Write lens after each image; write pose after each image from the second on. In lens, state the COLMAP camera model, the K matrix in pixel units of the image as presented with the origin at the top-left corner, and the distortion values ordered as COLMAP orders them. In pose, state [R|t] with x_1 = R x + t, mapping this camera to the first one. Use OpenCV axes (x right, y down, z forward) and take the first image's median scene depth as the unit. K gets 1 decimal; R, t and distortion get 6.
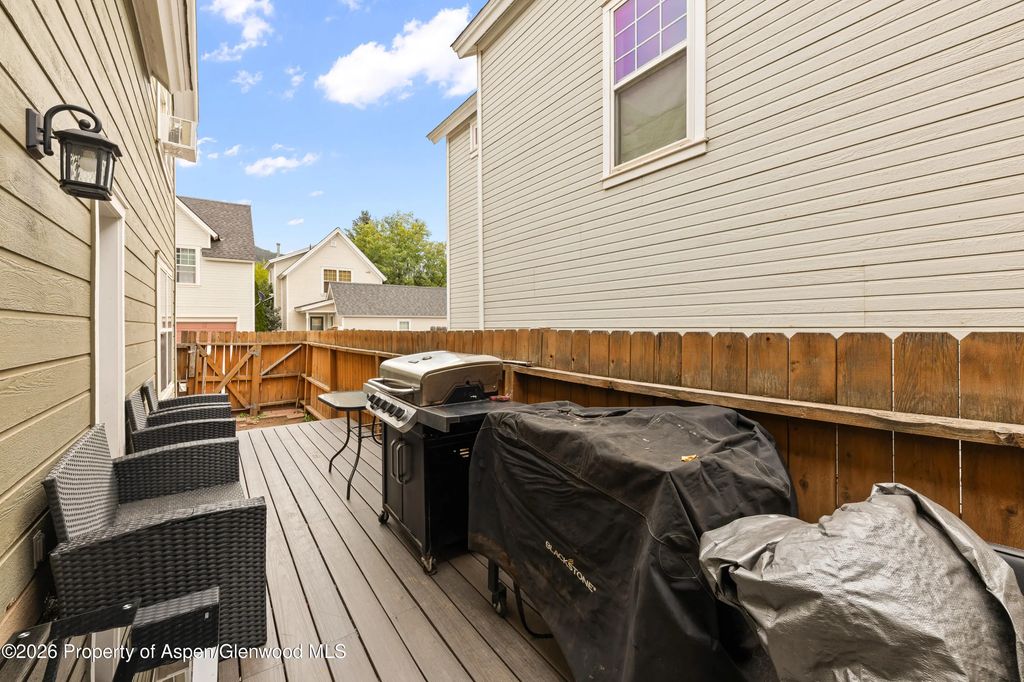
lens RADIAL K [[407.7, 0, 512.6], [0, 407.7, 336.5], [0, 0, 1]] dist [0.000463, -0.000312]
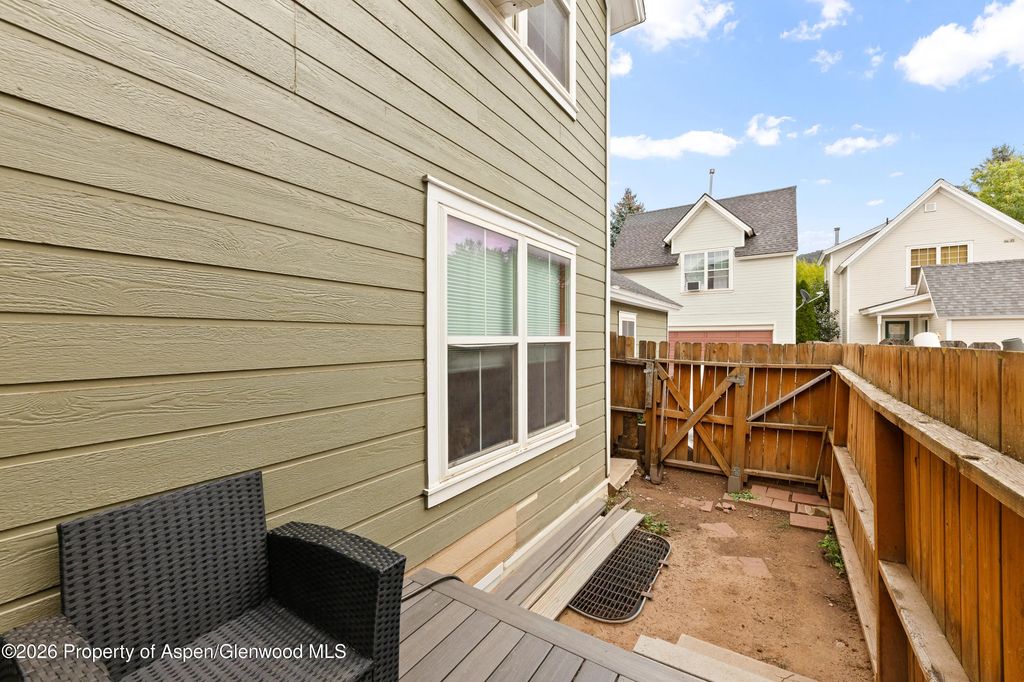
lens RADIAL K [[407.7, 0, 512.6], [0, 407.7, 336.5], [0, 0, 1]] dist [0.000463, -0.000312]
pose [[0.348232, -0.001721, -0.937407, -0.096991], [-0.020979, 0.999734, -0.009628, -0.004476], [0.937174, 0.023019, 0.348103, 0.238542]]
